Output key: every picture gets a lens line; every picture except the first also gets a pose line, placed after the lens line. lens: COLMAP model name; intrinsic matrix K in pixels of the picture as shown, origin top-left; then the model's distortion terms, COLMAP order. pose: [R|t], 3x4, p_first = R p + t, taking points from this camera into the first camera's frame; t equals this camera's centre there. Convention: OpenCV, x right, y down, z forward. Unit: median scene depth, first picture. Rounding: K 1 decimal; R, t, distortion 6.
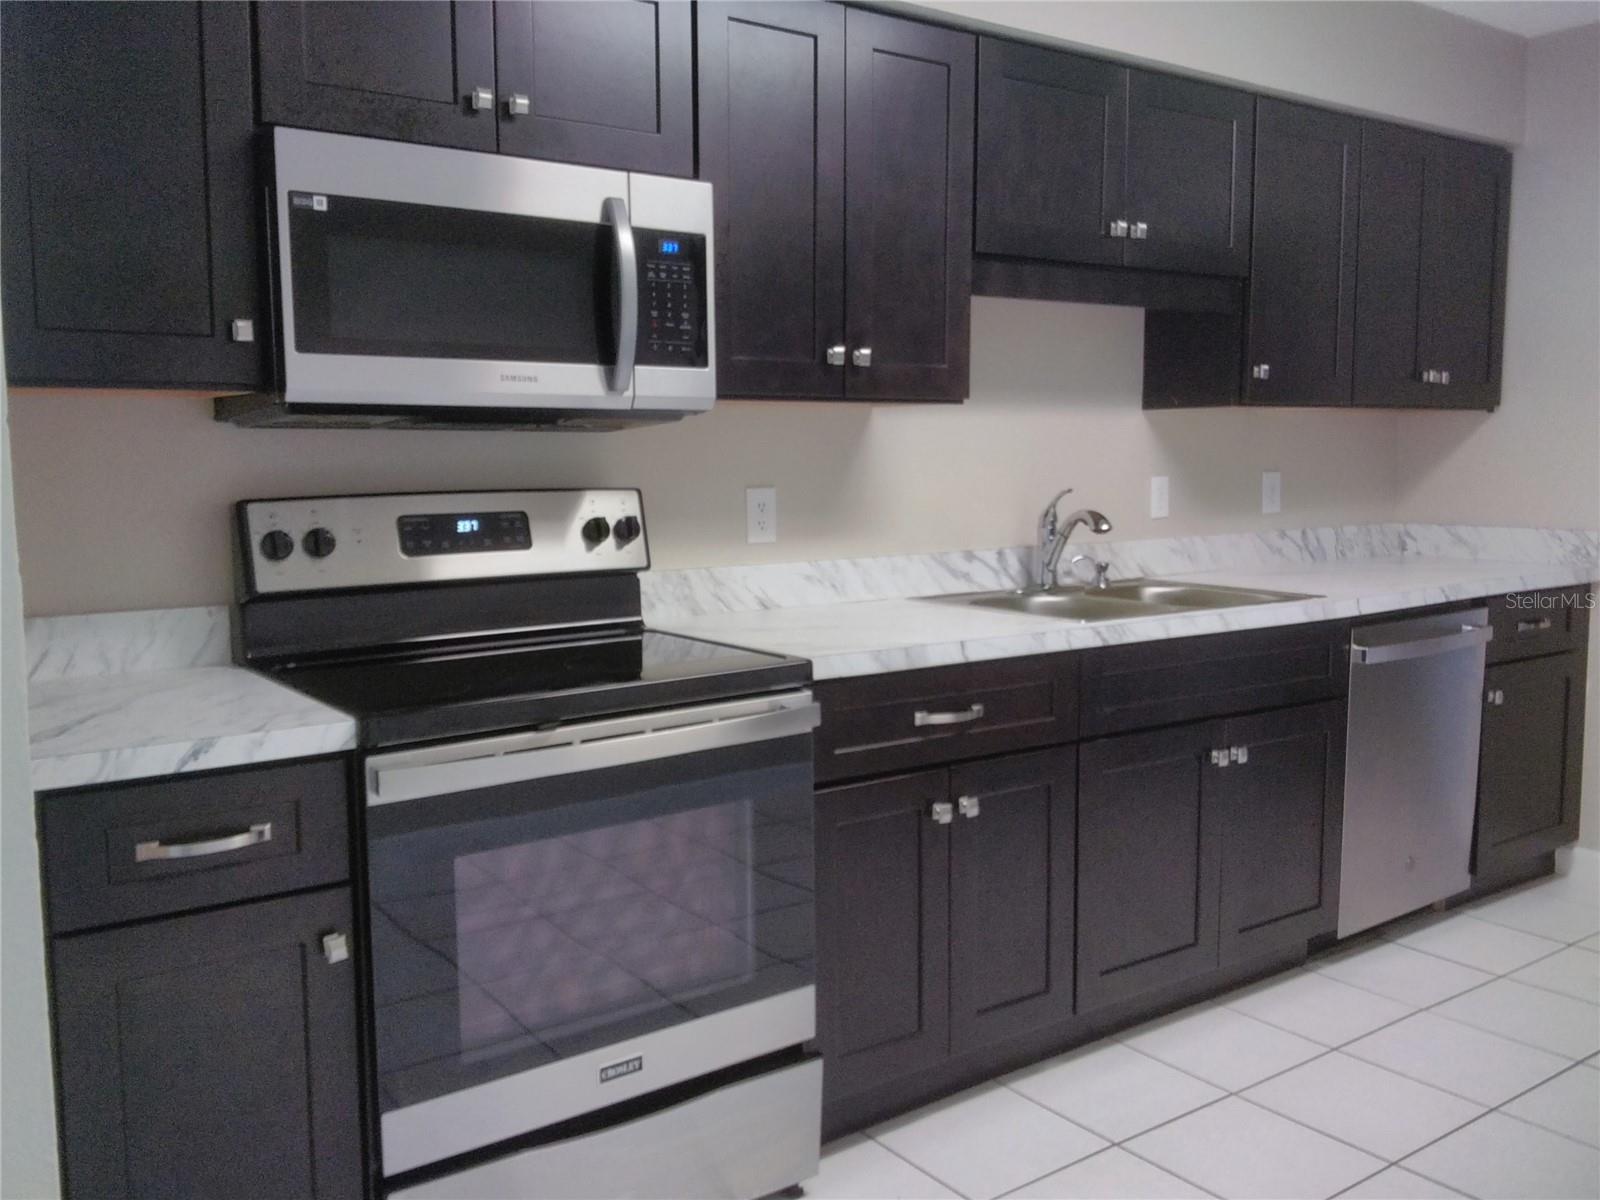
lens RADIAL K [[1374.9, 0, 800.0], [0, 1374.9, 600.0], [0, 0, 1]] dist [0.005743, 0.003196]
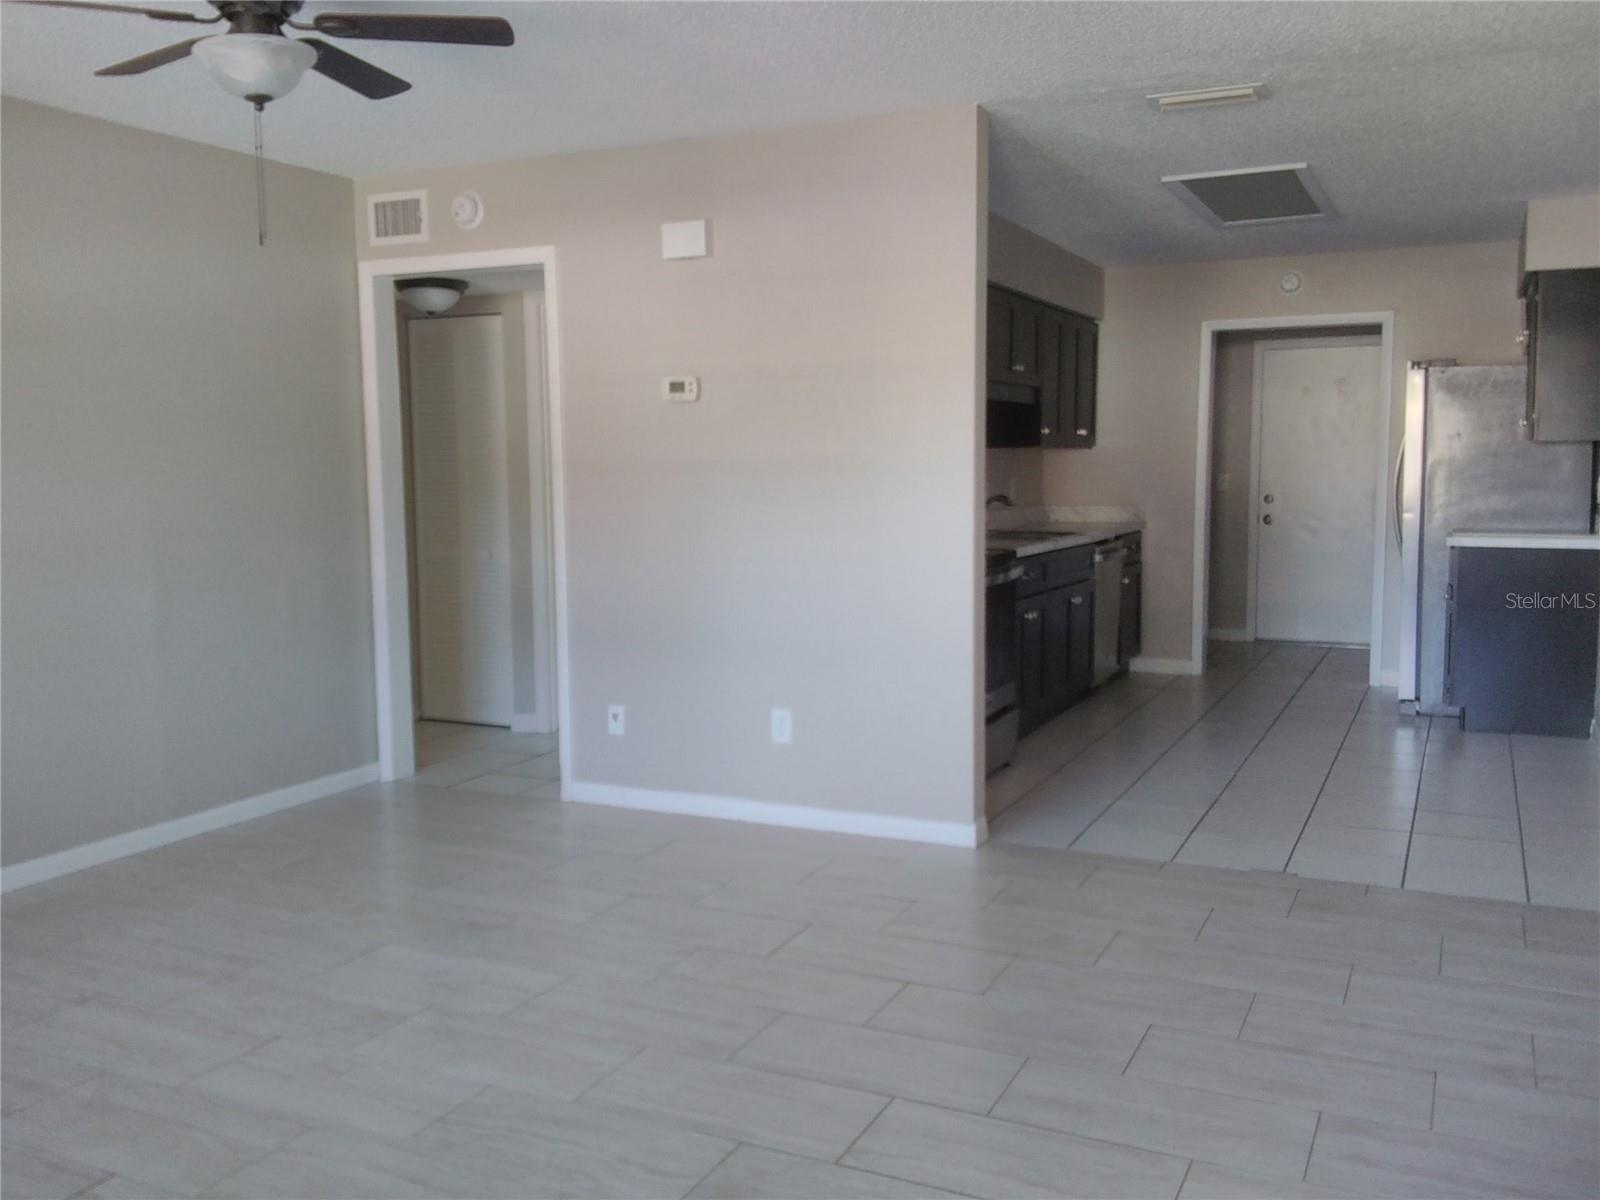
lens RADIAL K [[1374.9, 0, 800.0], [0, 1374.9, 600.0], [0, 0, 1]] dist [0.005743, 0.003196]
pose [[0.877978, -0.047977, 0.476291, -1.001367], [0.052255, 0.998625, 0.004267, 0.066103], [-0.475841, 0.021142, 0.879277, -0.680312]]
